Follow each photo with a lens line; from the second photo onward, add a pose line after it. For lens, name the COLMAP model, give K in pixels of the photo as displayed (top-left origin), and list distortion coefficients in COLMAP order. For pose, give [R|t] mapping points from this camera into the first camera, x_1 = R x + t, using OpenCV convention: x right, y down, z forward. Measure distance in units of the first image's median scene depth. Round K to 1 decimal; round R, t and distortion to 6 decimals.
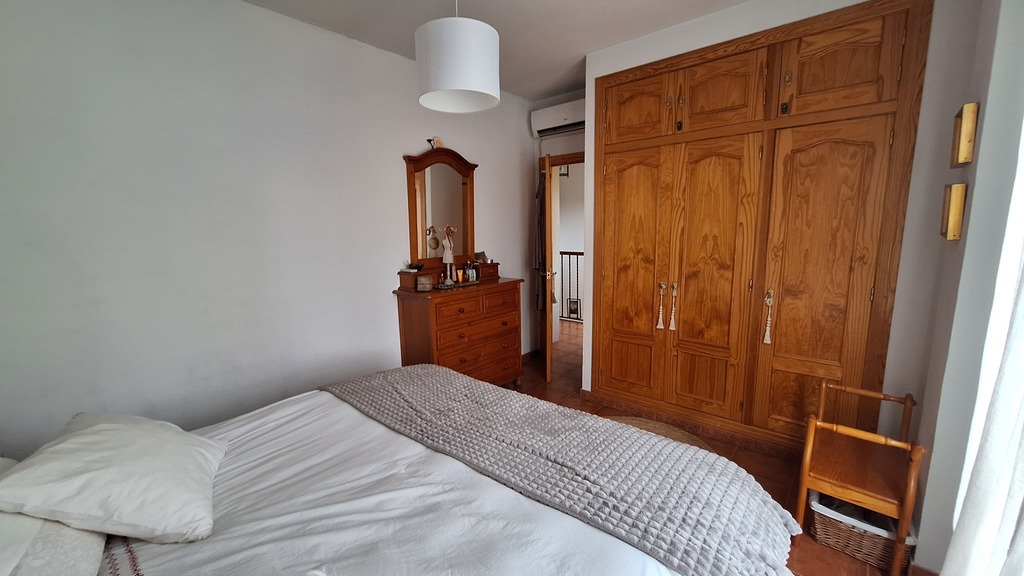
lens RADIAL K [[405.7, 0, 507.6], [0, 405.7, 289.7], [0, 0, 1]] dist [-0.008559, 0.000200]
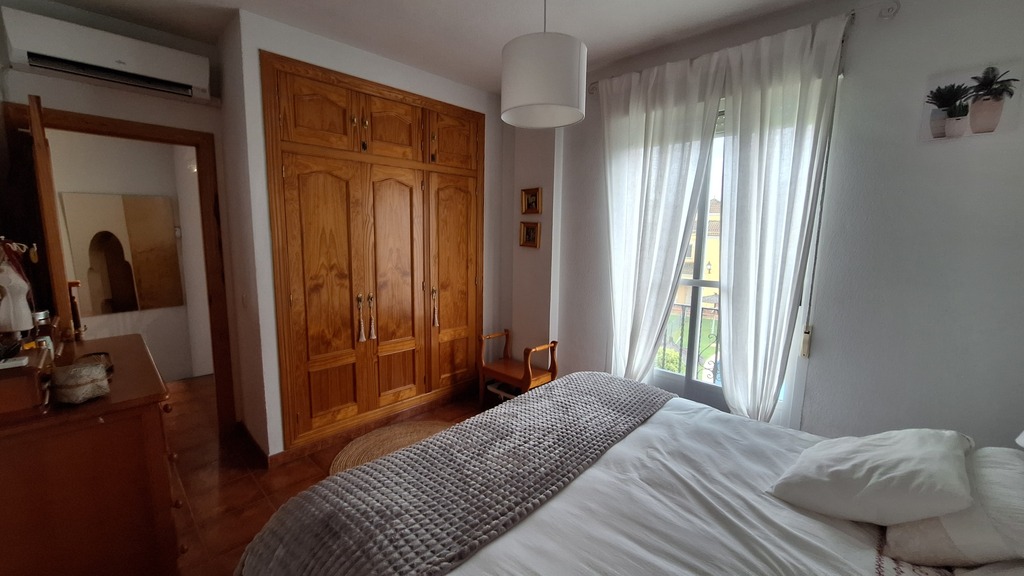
lens RADIAL K [[405.7, 0, 507.6], [0, 405.7, 289.7], [0, 0, 1]] dist [-0.008559, 0.000200]
pose [[0.041769, -0.117348, 0.992212, -0.606329], [0.146766, 0.983027, 0.110083, -0.090679], [-0.988289, 0.141025, 0.058282, 0.577193]]
